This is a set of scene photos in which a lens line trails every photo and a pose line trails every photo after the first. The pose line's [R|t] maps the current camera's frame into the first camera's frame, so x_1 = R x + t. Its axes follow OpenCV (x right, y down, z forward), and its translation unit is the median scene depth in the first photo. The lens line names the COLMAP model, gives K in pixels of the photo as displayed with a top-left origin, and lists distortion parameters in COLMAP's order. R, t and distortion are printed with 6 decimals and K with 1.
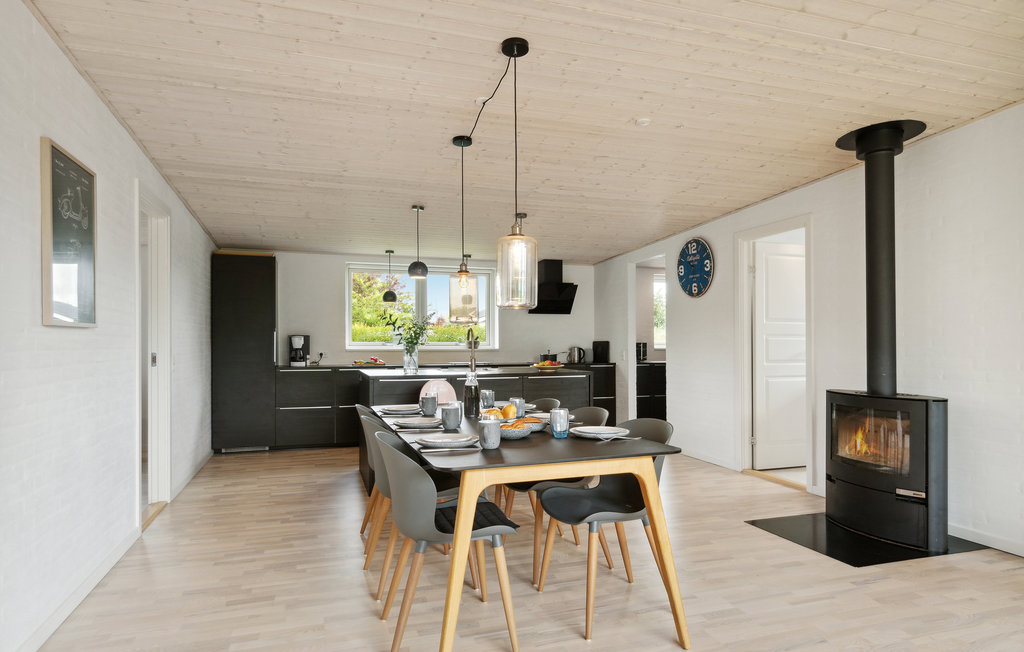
lens RADIAL K [[596.6, 0, 512.4], [0, 596.6, 344.2], [0, 0, 1]] dist [0.018052, -0.000427]
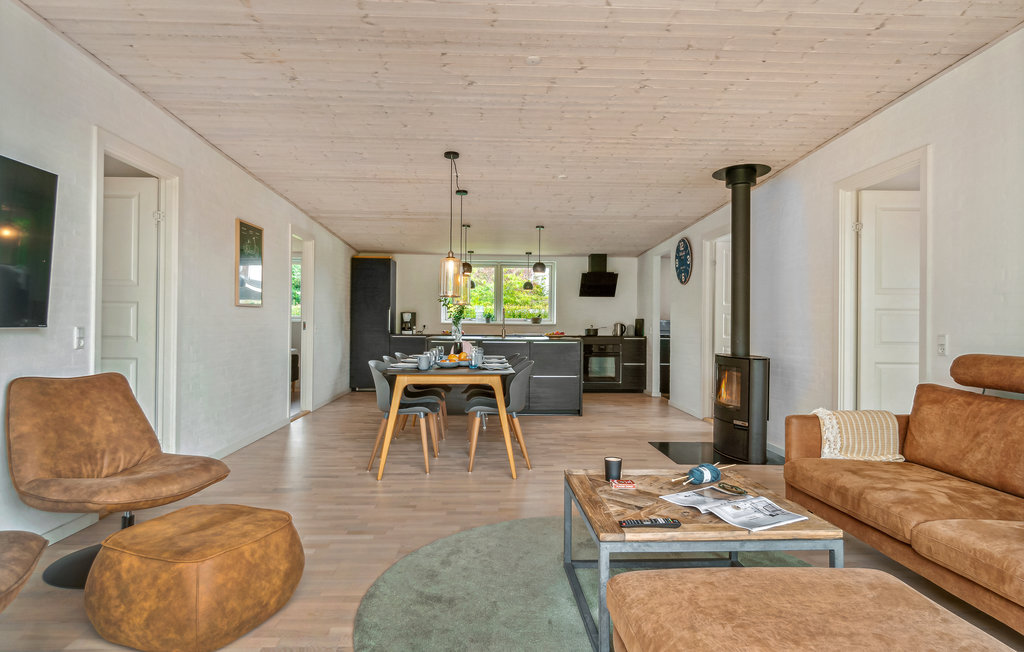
lens RADIAL K [[582.2, 0, 512.0], [0, 582.2, 326.0], [0, 0, 1]] dist [0.030971, -0.000043]
pose [[0.958615, 0.013519, -0.284384, 0.302728], [-0.012047, 0.999903, 0.006924, 0.005572], [0.284450, -0.003211, 0.958685, -0.287845]]
